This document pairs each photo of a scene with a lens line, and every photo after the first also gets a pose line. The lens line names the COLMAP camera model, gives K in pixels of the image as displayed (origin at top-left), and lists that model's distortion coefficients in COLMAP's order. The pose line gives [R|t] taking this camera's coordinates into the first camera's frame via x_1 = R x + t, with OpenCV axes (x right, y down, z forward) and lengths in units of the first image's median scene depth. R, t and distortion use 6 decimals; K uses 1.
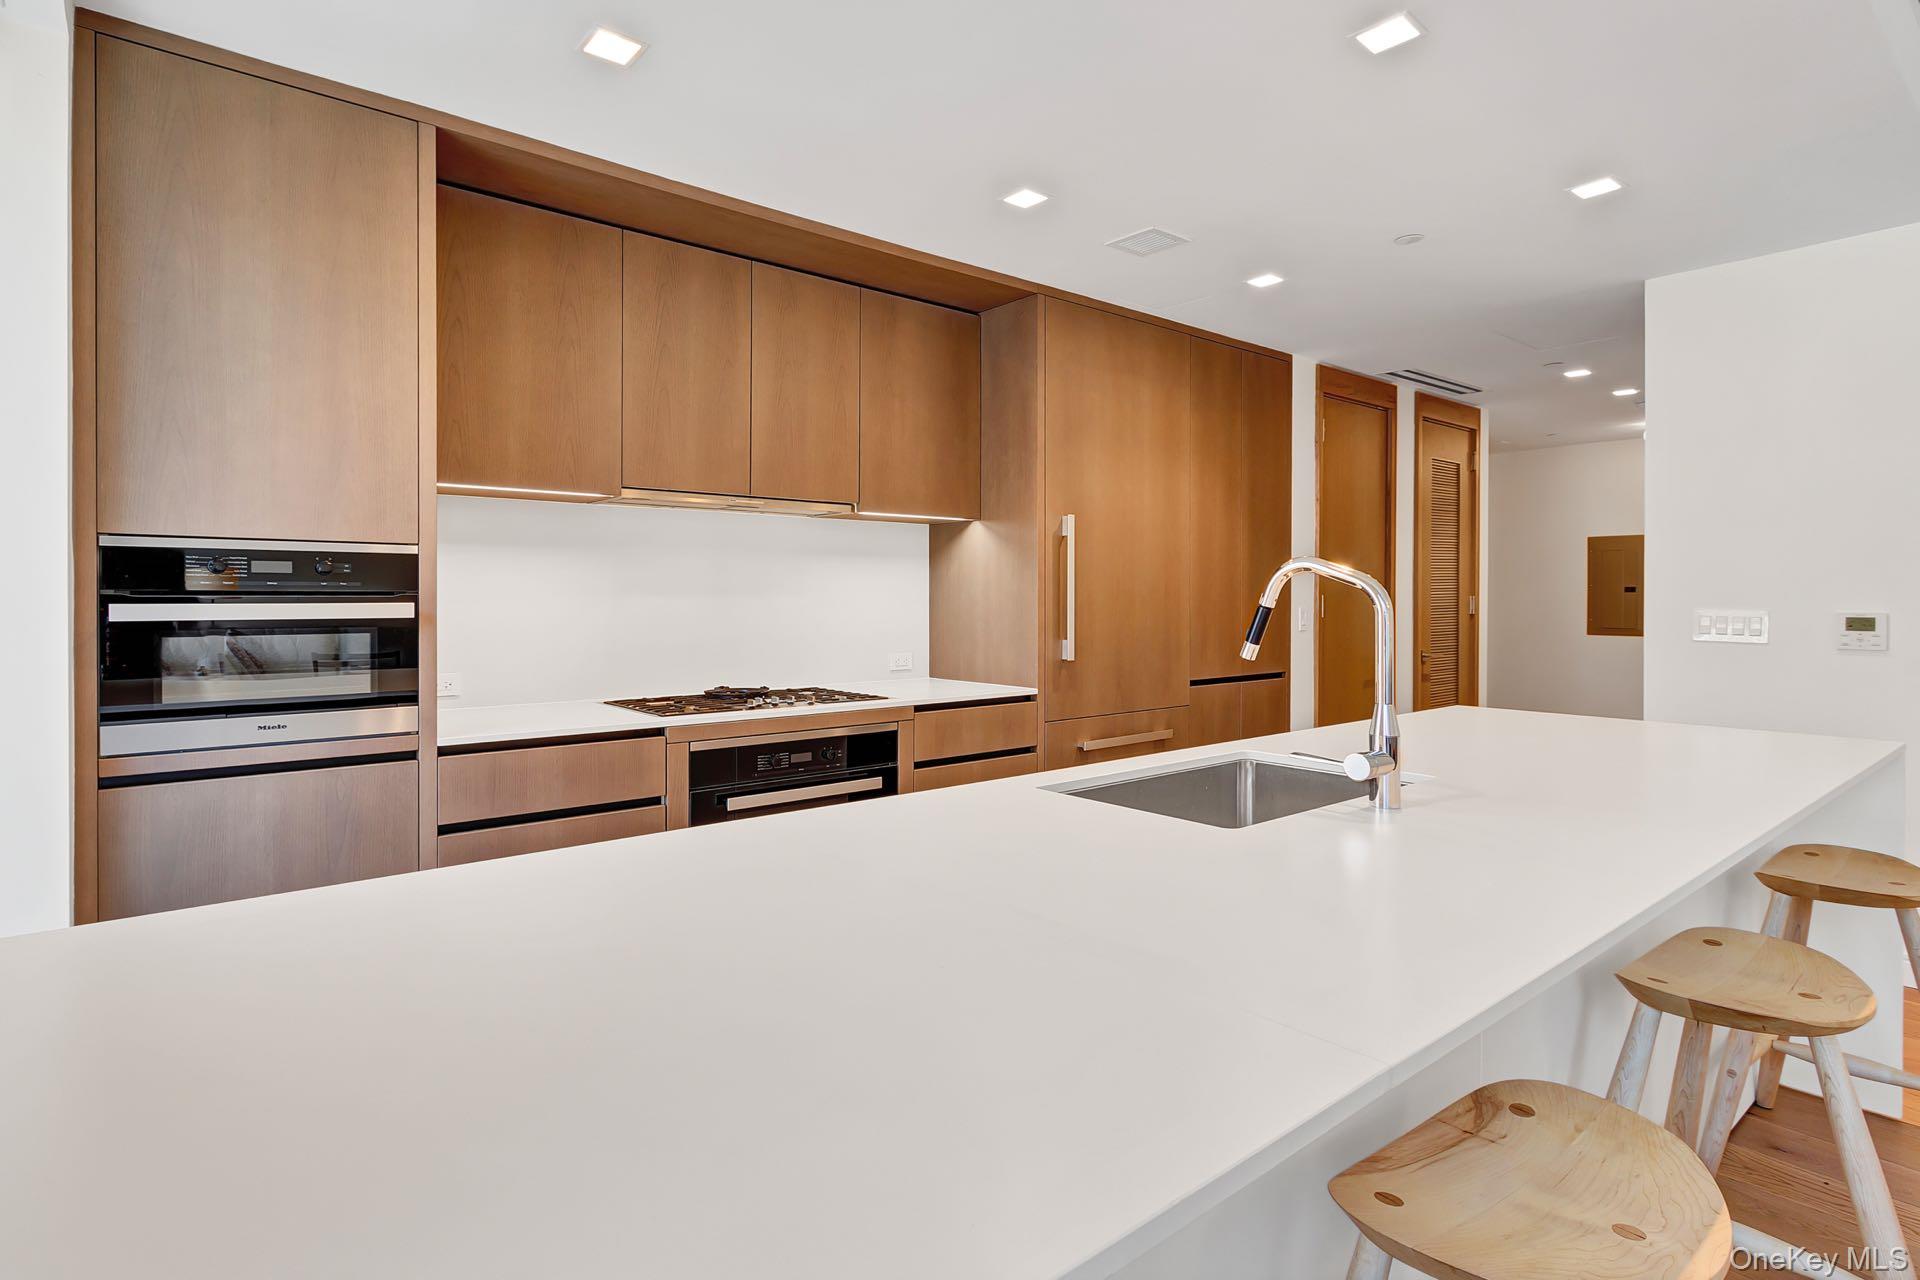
lens RADIAL K [[983.9, 0, 902.0], [0, 983.9, 606.3], [0, 0, 1]] dist [-0.001529, -0.000426]
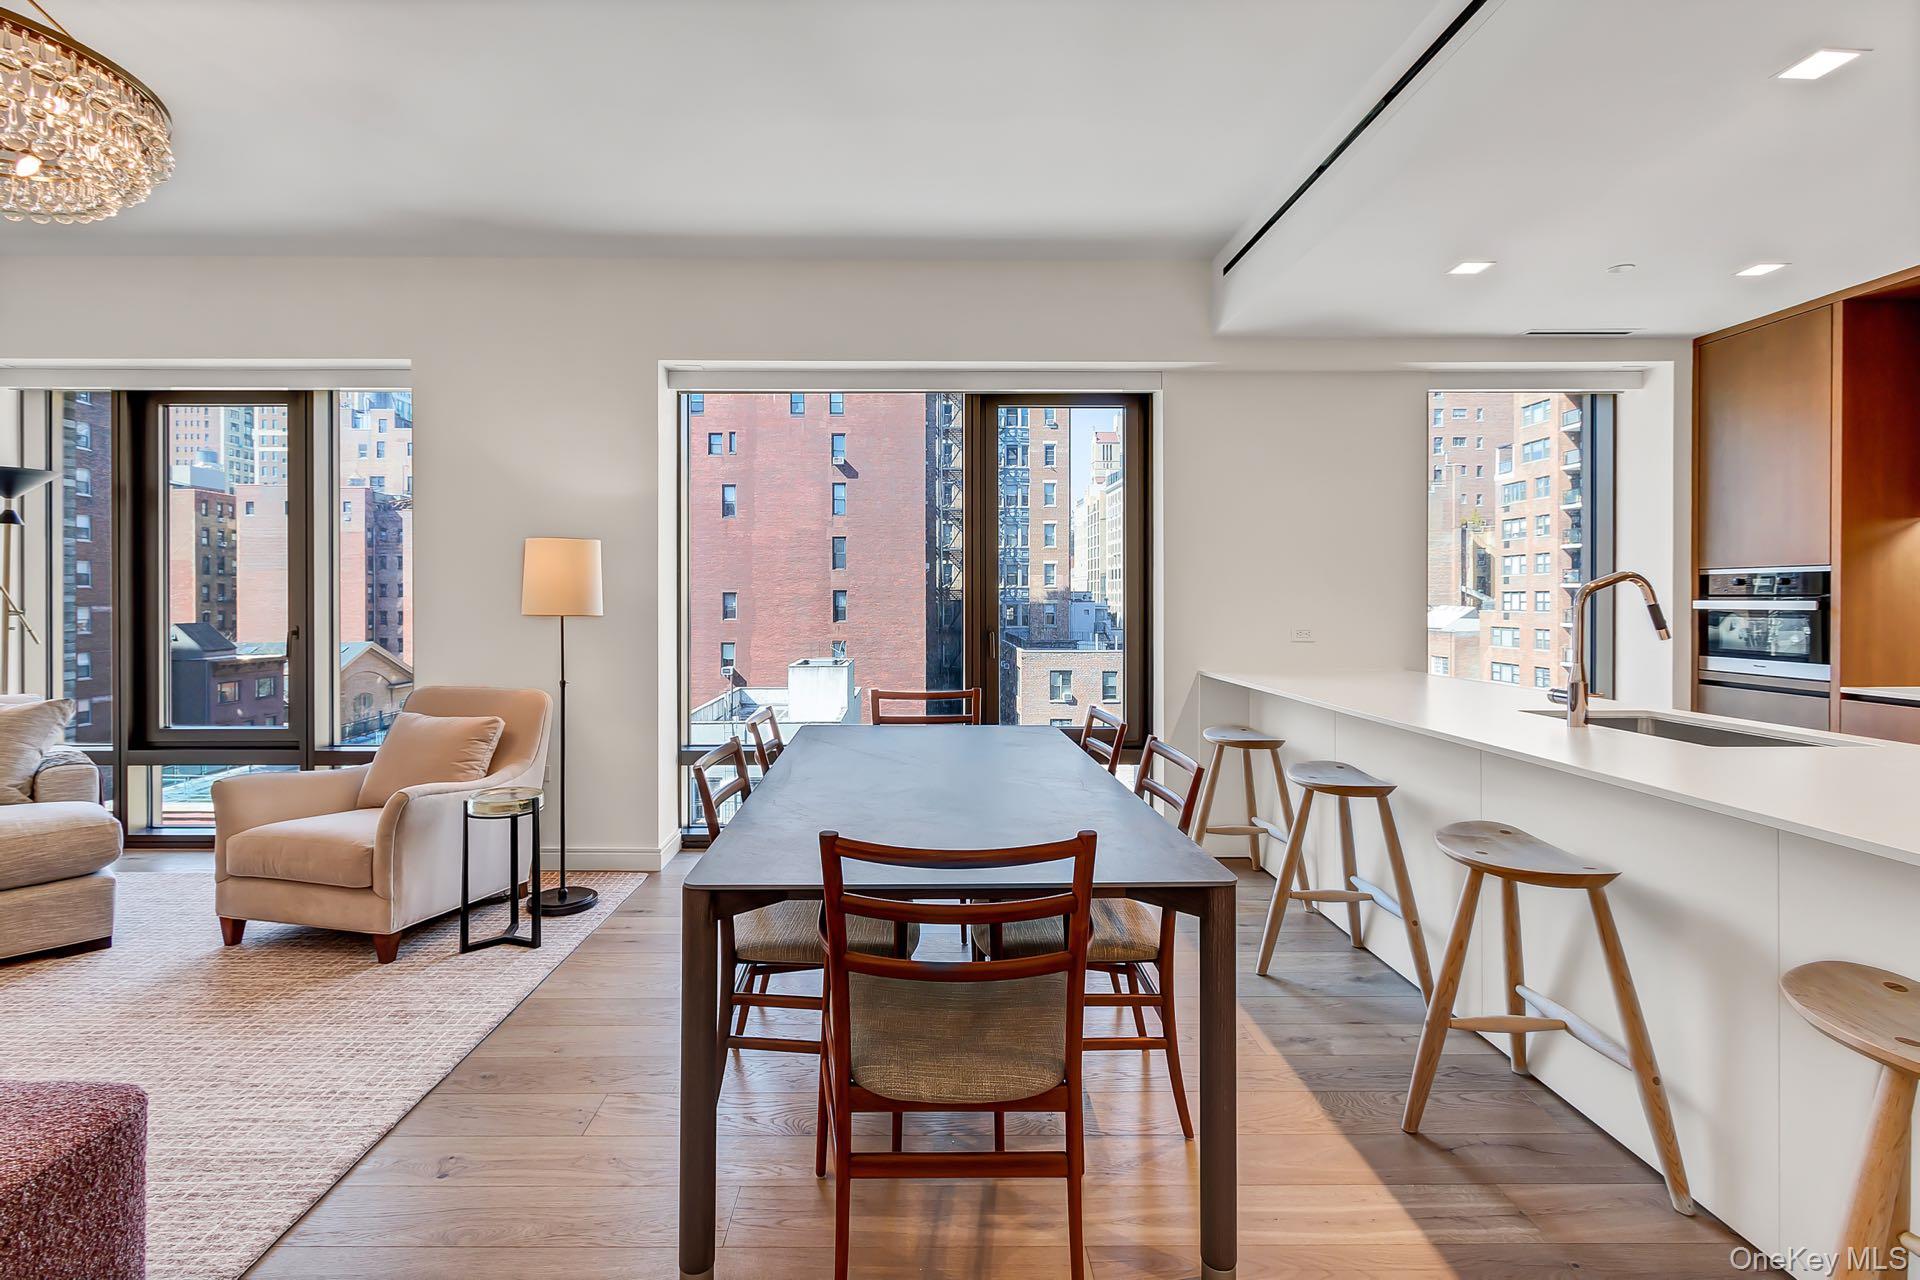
lens RADIAL K [[893.7, 0, 922.3], [0, 893.7, 600.2], [0, 0, 1]] dist [0.000391, -0.000594]
pose [[-0.627624, -0.000490, -0.778517, 1.149690], [-0.010232, 0.999919, 0.007620, -0.001000], [0.778450, 0.012748, -0.627578, 0.550061]]
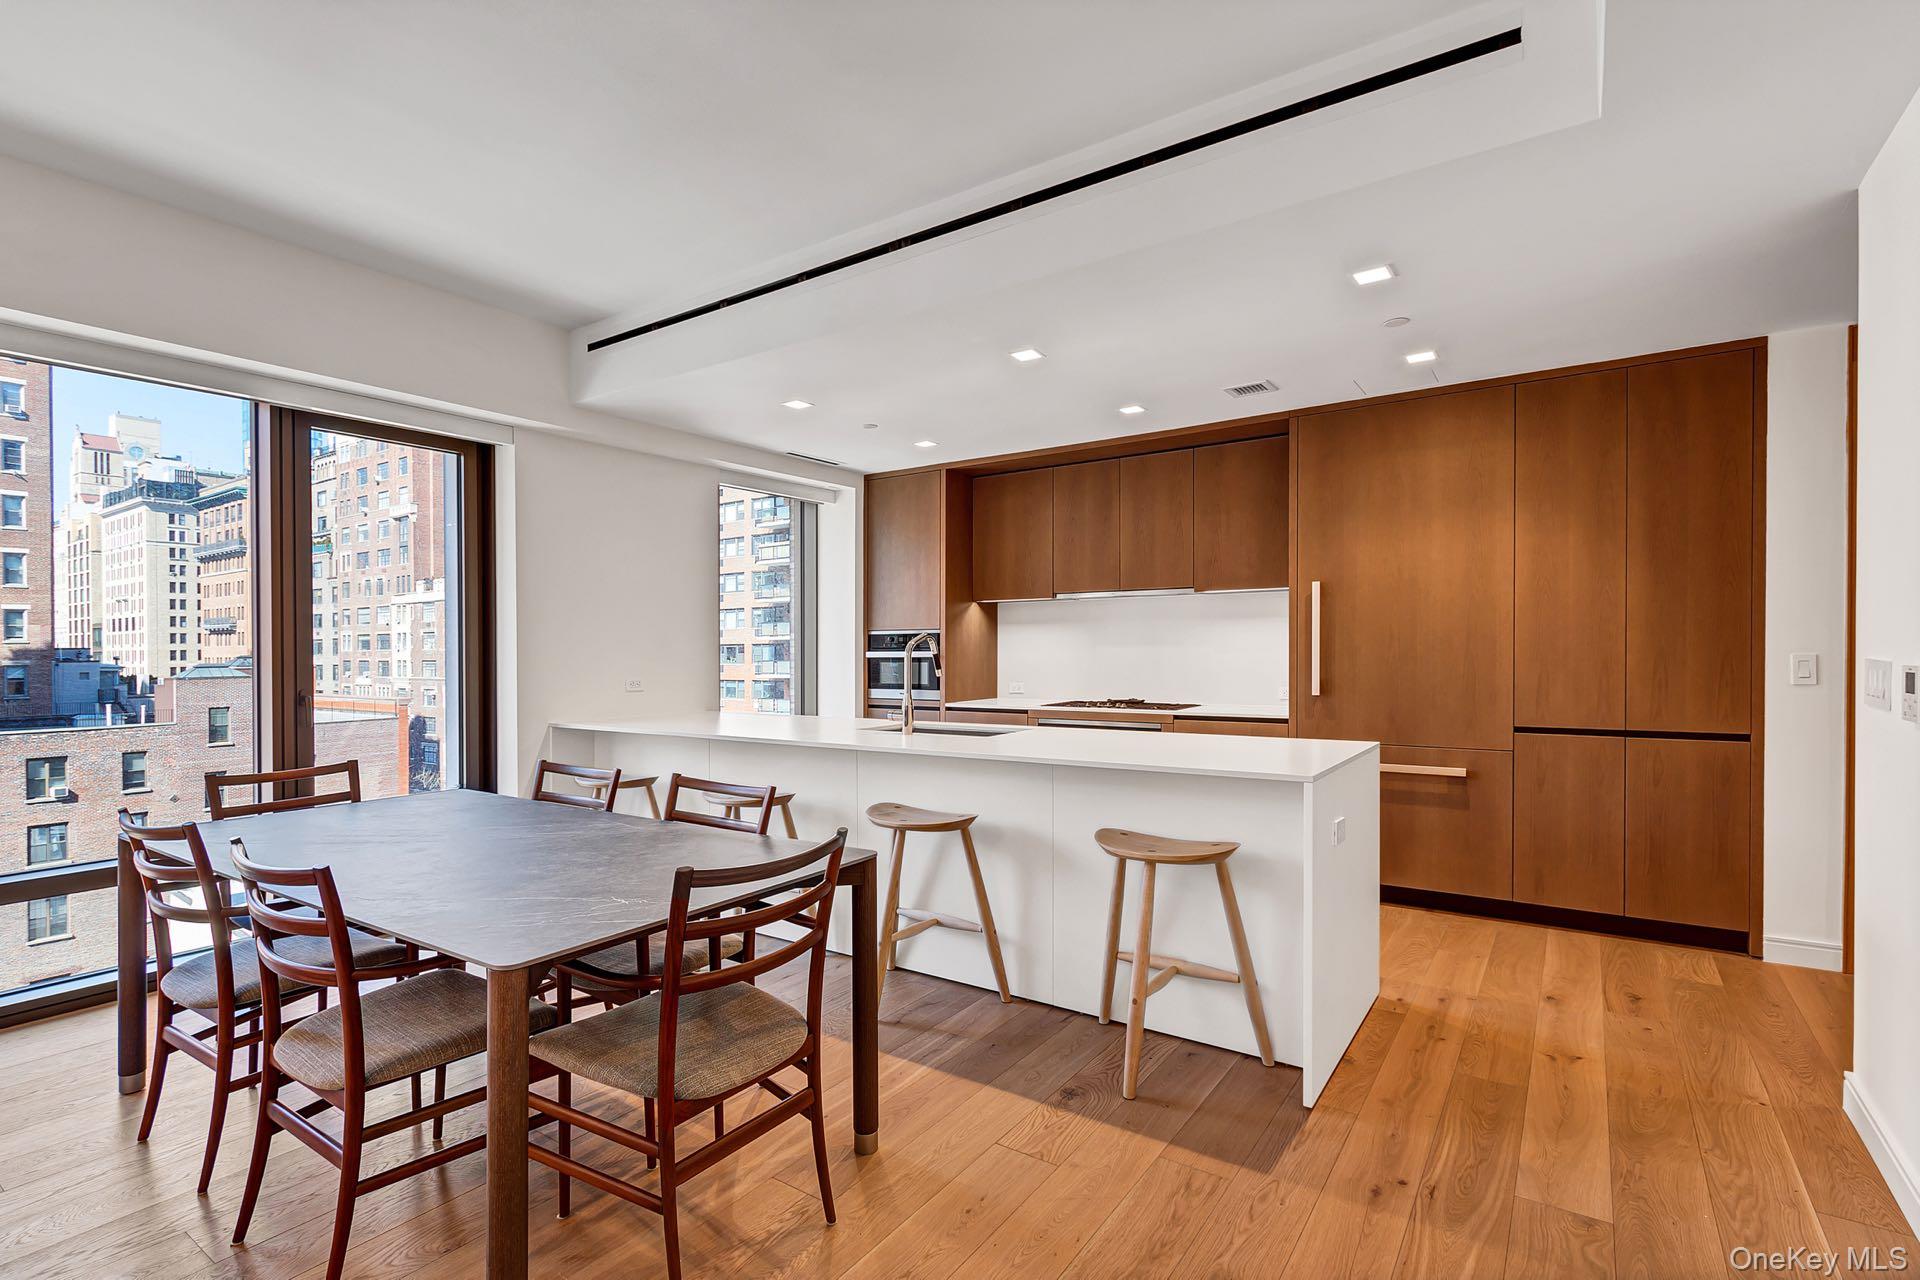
lens RADIAL K [[917.1, 0, 908.8], [0, 917.1, 657.8], [0, 0, 1]] dist [0.002441, 0.000675]
pose [[0.255380, 0.004329, -0.966831, 1.359012], [-0.001353, 0.999991, 0.004120, 0.002297], [0.966840, 0.000256, 0.255383, 0.206878]]
